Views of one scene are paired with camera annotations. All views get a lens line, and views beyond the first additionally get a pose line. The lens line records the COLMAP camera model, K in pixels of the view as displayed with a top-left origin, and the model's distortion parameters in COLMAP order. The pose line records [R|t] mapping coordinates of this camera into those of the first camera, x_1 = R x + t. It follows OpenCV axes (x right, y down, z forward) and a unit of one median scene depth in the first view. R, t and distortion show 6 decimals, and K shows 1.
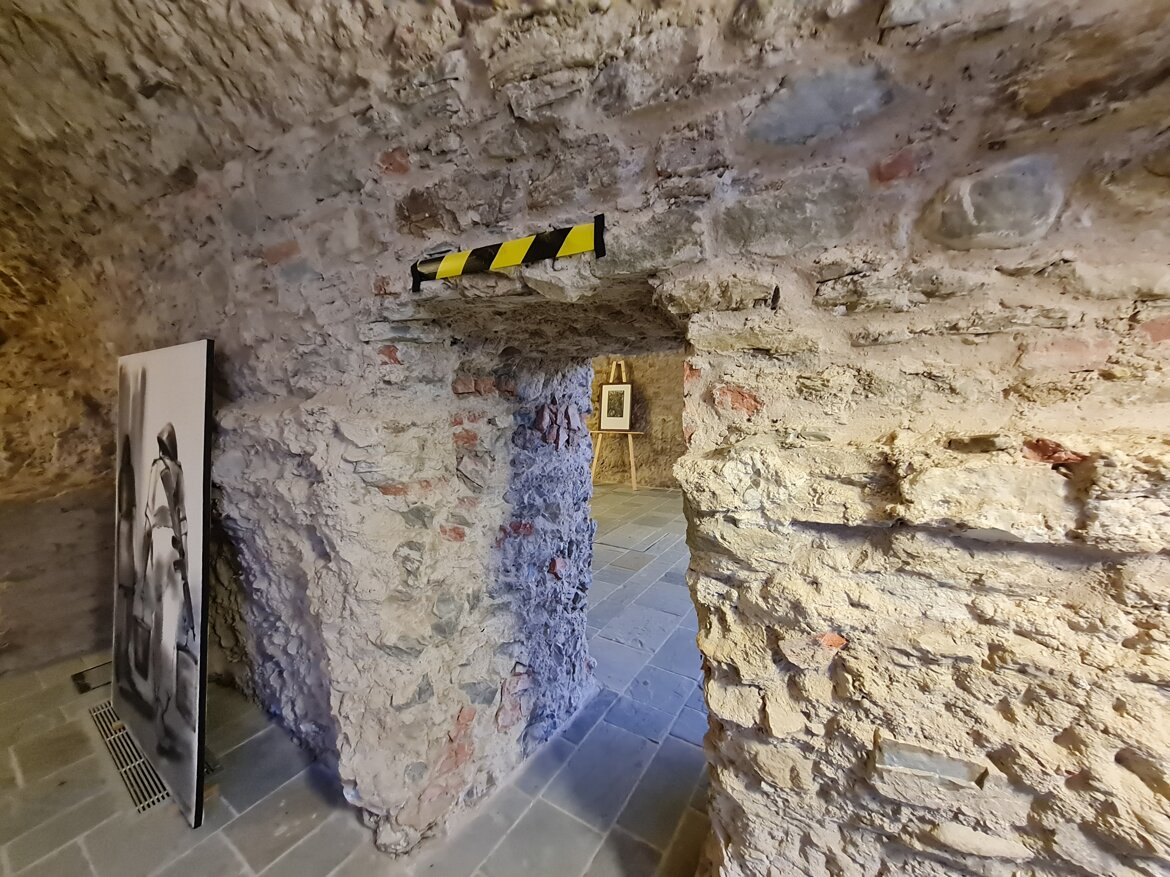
lens RADIAL K [[457.1, 0, 584.9], [0, 457.1, 439.3], [0, 0, 1]] dist [0.001019, 0.000447]
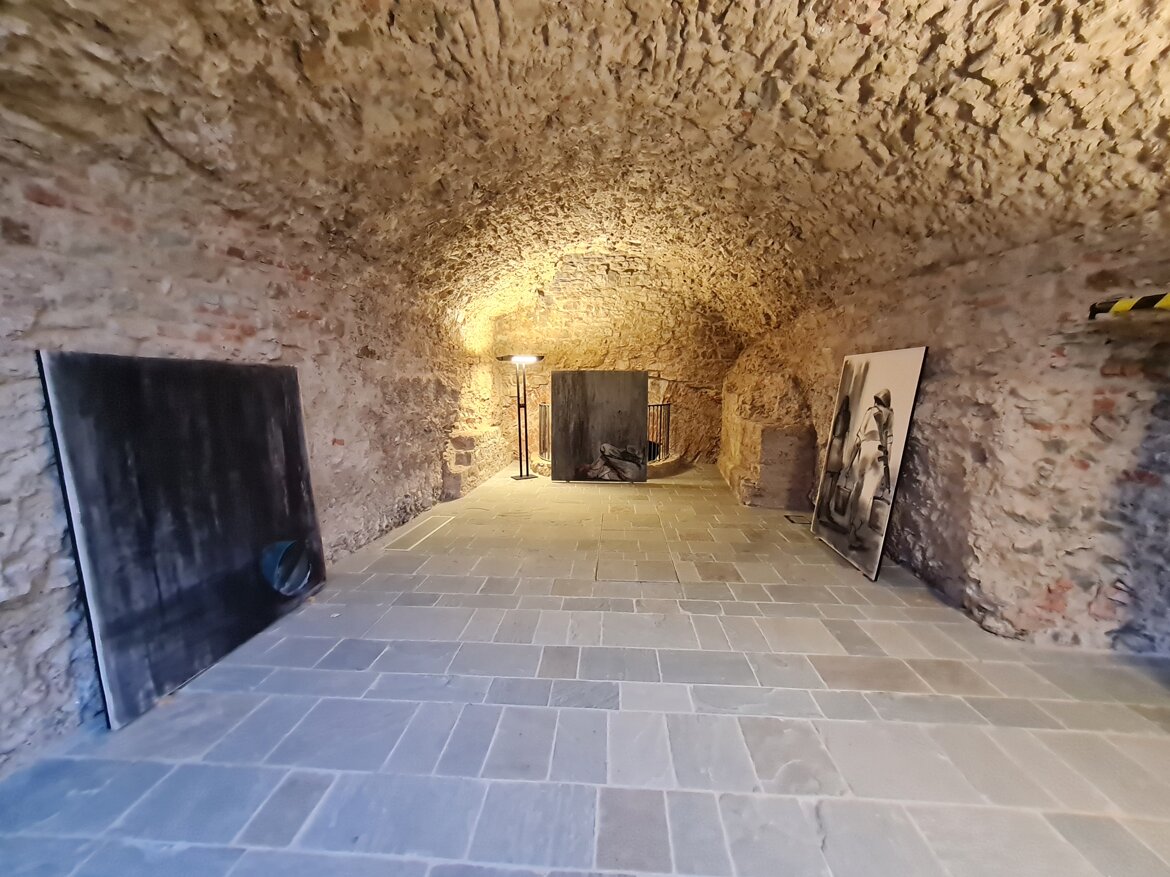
lens RADIAL K [[457.1, 0, 585.9], [0, 457.1, 442.1], [0, 0, 1]] dist [0.001019, 0.000447]
pose [[0.490929, 0.136384, -0.860458, 0.228711], [-0.114730, 0.989190, 0.091329, 0.185569], [0.863612, 0.053885, 0.501269, -1.285695]]
